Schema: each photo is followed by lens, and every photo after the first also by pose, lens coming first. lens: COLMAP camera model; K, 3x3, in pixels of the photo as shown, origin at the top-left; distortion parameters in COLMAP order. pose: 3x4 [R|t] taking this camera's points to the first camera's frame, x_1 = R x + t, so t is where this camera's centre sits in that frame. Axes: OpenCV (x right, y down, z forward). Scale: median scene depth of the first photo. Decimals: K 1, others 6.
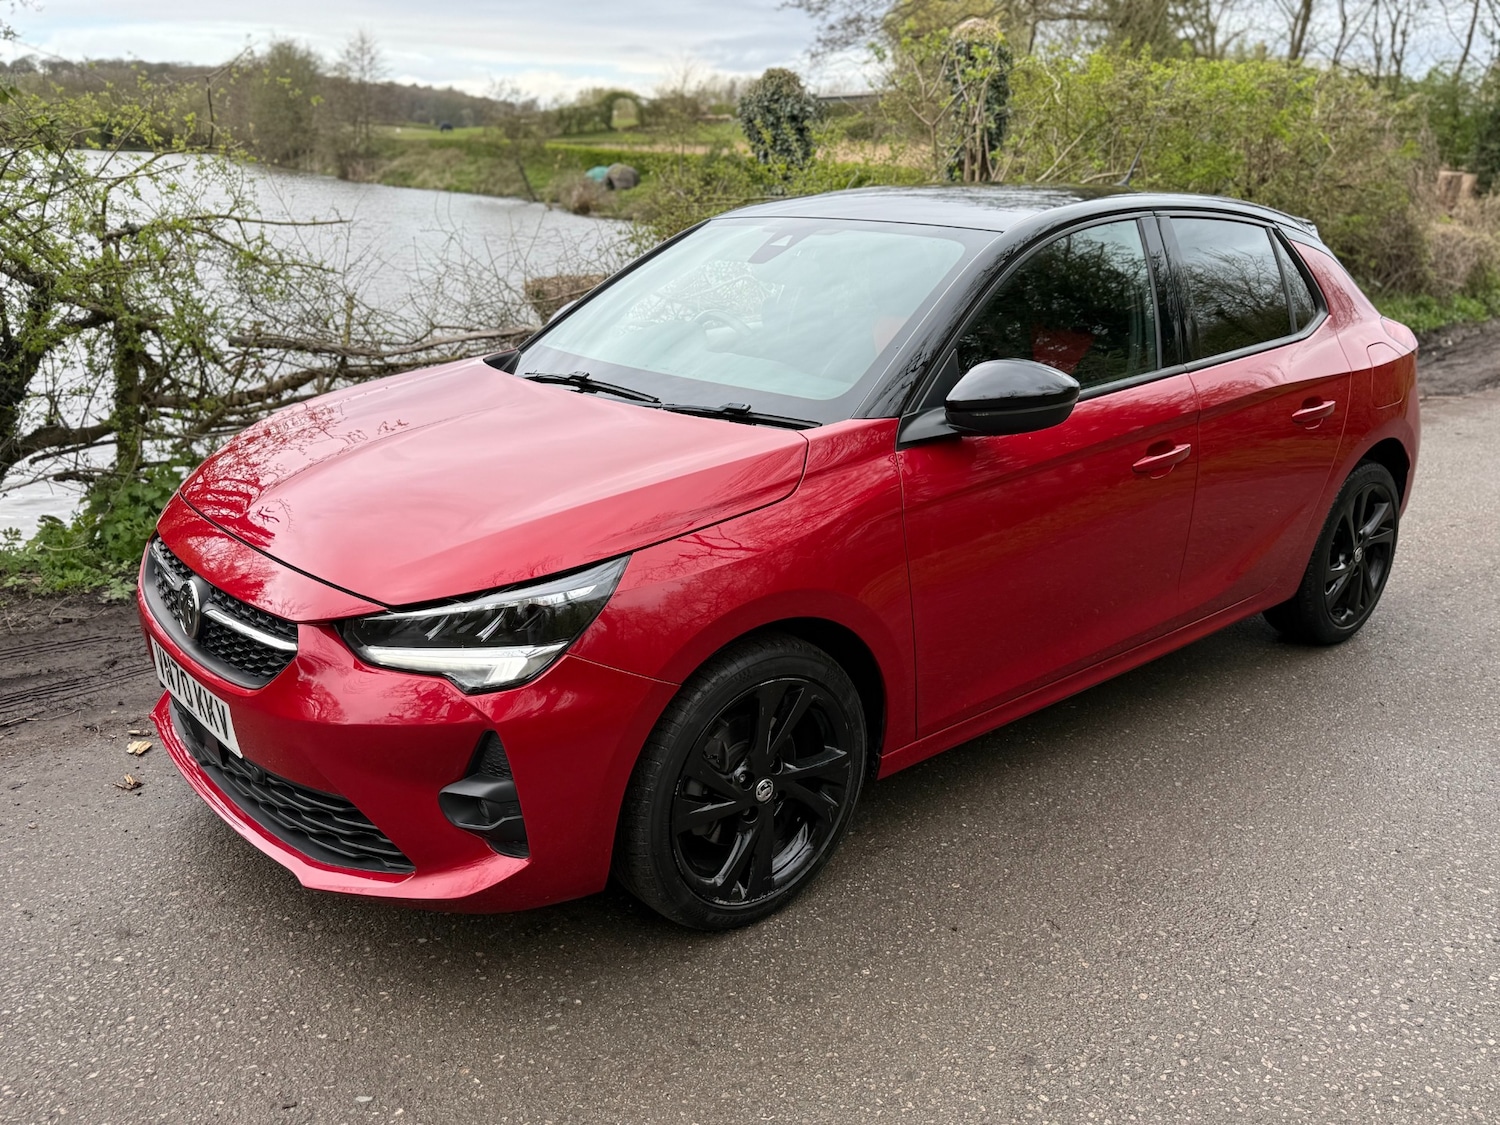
lens RADIAL K [[1286.0, 0, 750.8], [0, 1286.0, 563.9], [0, 0, 1]] dist [0.040160, -0.068476]
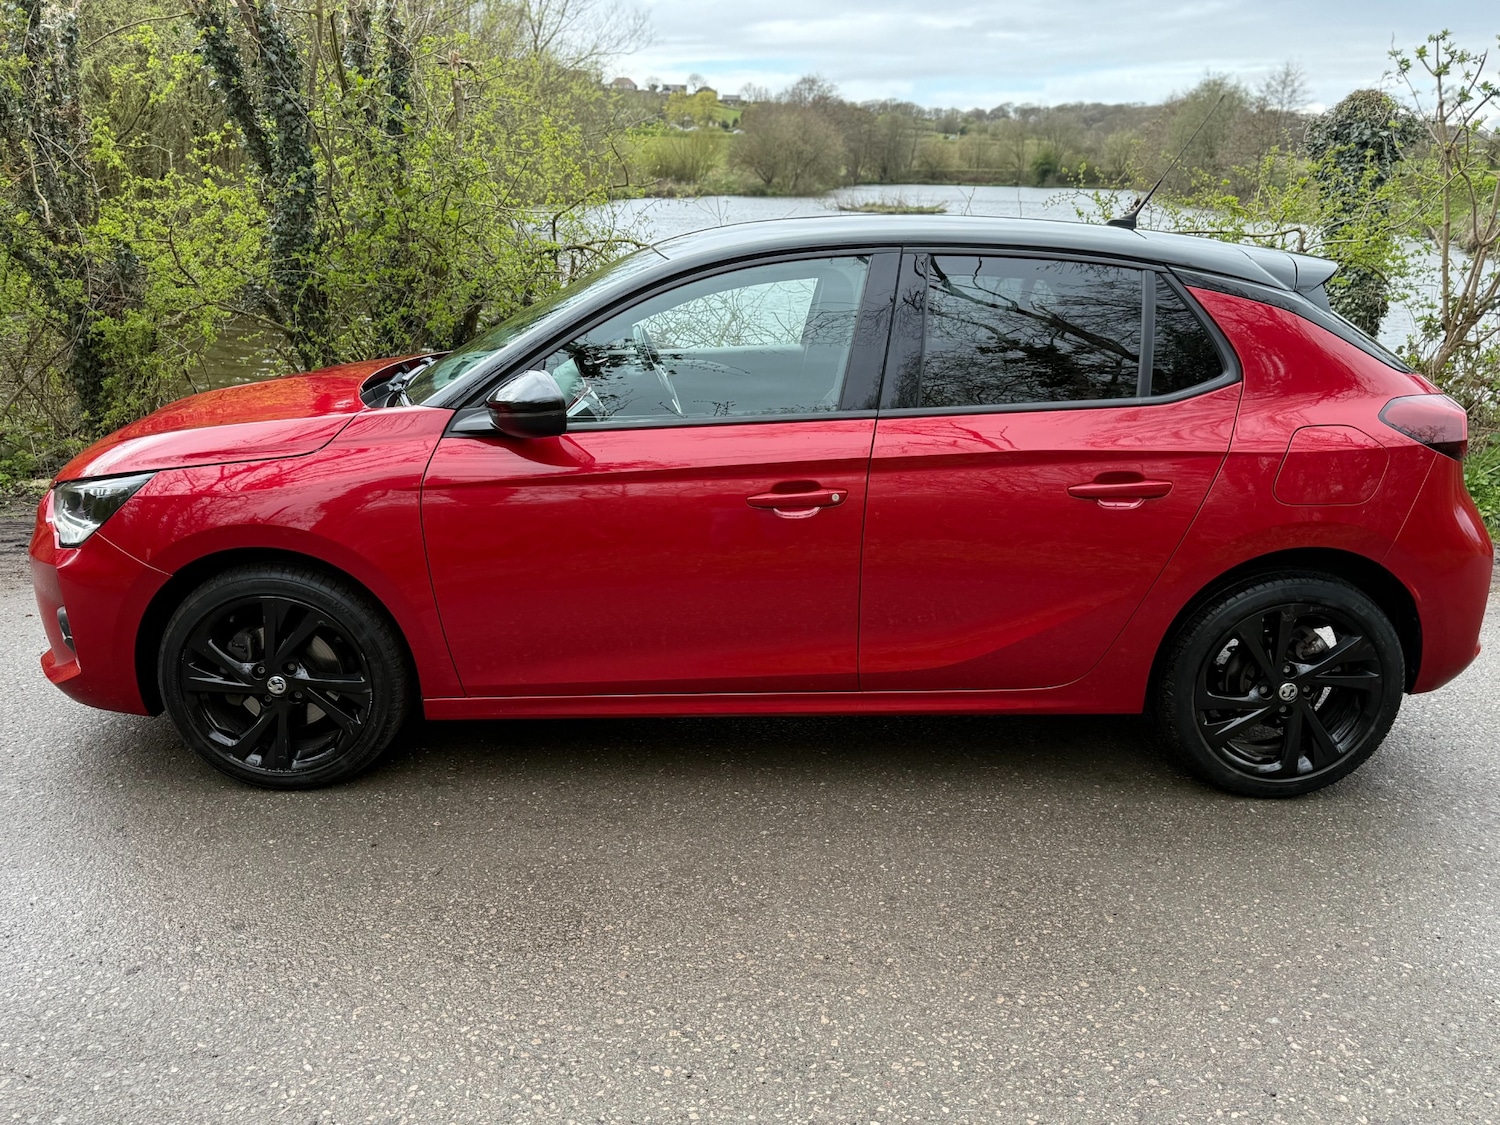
lens RADIAL K [[1286.0, 0, 745.2], [0, 1286.0, 561.8], [0, 0, 1]] dist [0.040160, -0.068476]
pose [[0.754629, 0.176841, -0.631872, 0.487061], [-0.193429, 0.980158, 0.043308, -0.036936], [0.626993, 0.089541, 0.773862, 0.125038]]
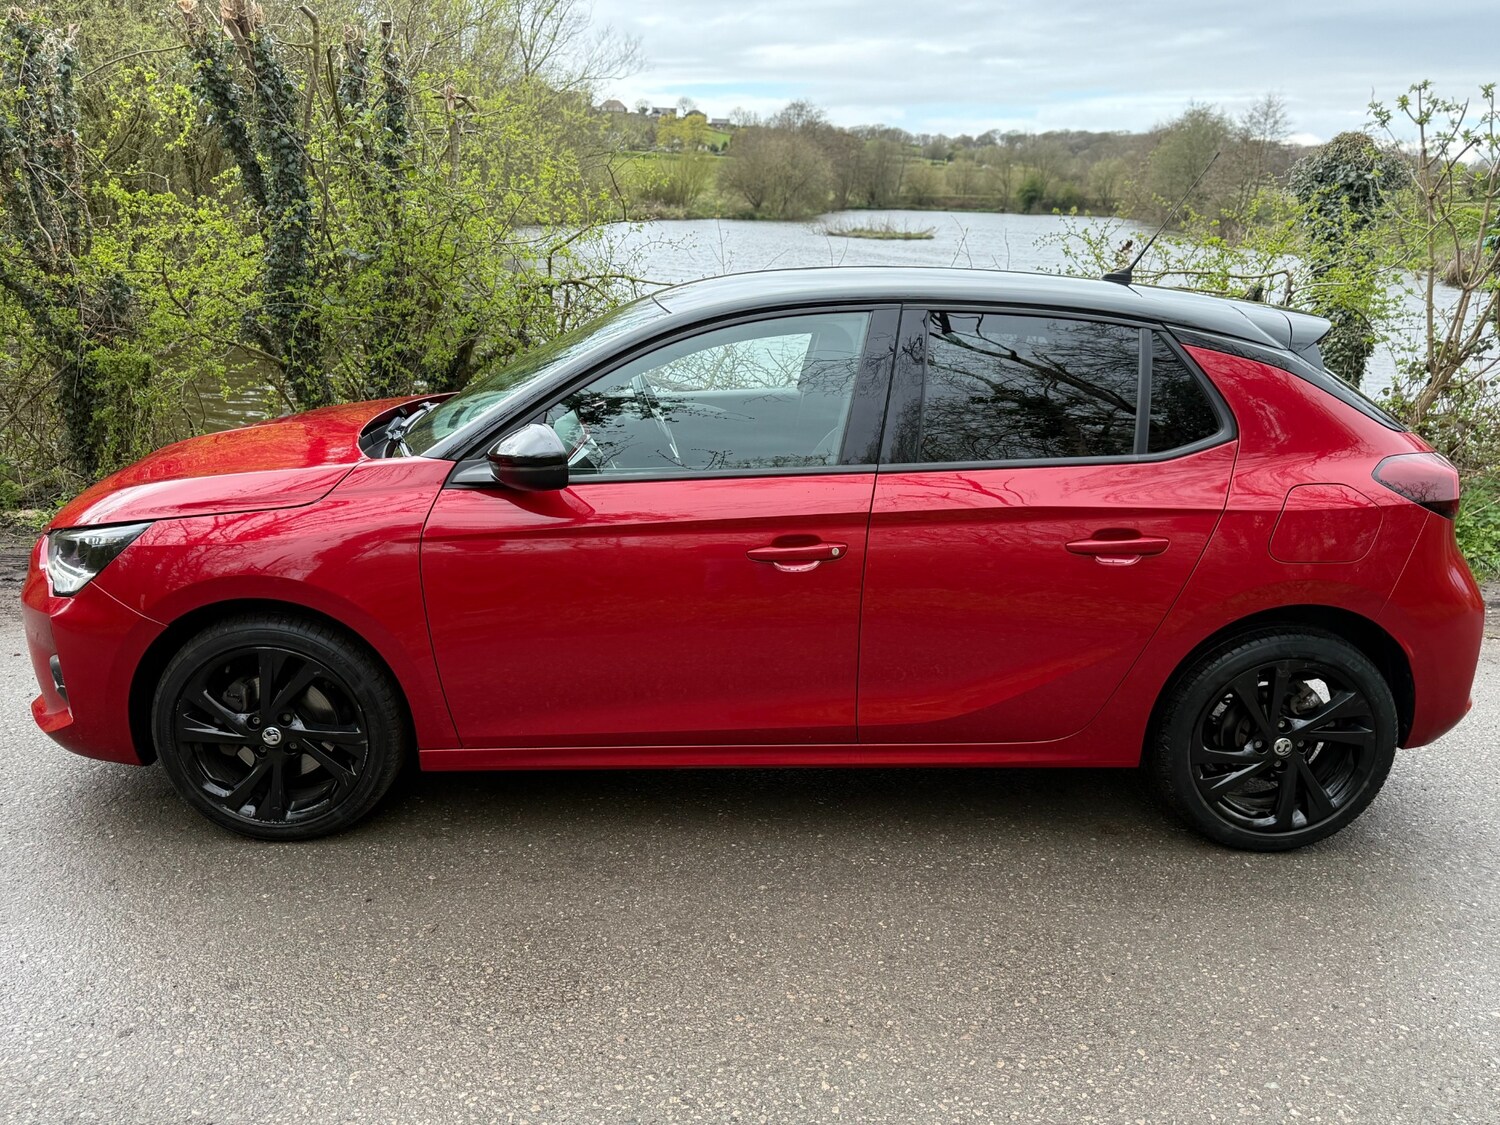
lens RADIAL K [[1286.0, 0, 751.9], [0, 1286.0, 557.6], [0, 0, 1]] dist [0.040160, -0.068476]
pose [[0.763723, 0.170396, -0.622650, 0.480805], [-0.200249, 0.979488, 0.022430, -0.049701], [0.613700, 0.107555, 0.782179, 0.119432]]
